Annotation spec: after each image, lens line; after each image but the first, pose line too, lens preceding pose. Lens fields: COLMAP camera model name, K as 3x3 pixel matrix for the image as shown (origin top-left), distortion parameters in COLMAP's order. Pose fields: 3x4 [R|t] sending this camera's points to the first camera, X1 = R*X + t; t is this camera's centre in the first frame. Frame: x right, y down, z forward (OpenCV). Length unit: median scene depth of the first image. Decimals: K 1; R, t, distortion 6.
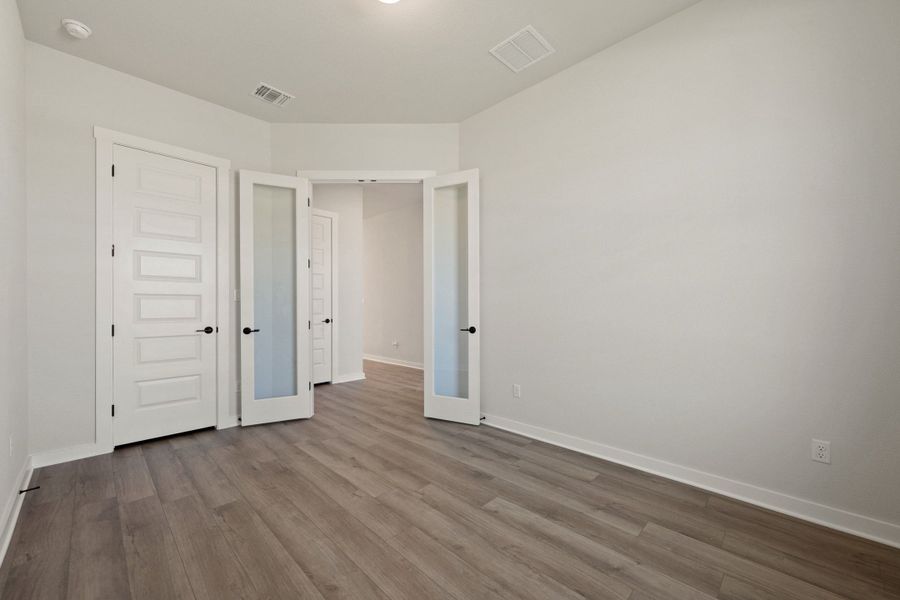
lens RADIAL K [[364.8, 0, 451.4], [0, 364.8, 303.7], [0, 0, 1]] dist [0.001207, 0.000107]
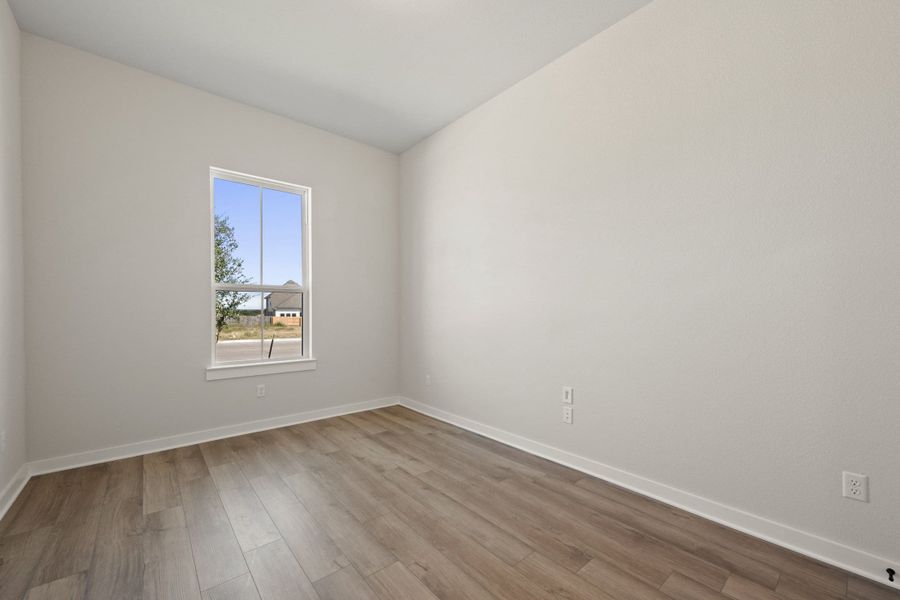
lens RADIAL K [[364.8, 0, 451.4], [0, 364.8, 303.7], [0, 0, 1]] dist [0.001207, 0.000107]
pose [[-0.996573, 0.005093, 0.082564, -0.435043], [0.003357, 0.999771, -0.021151, 0.011265], [-0.082652, -0.020802, -0.996361, 1.984671]]
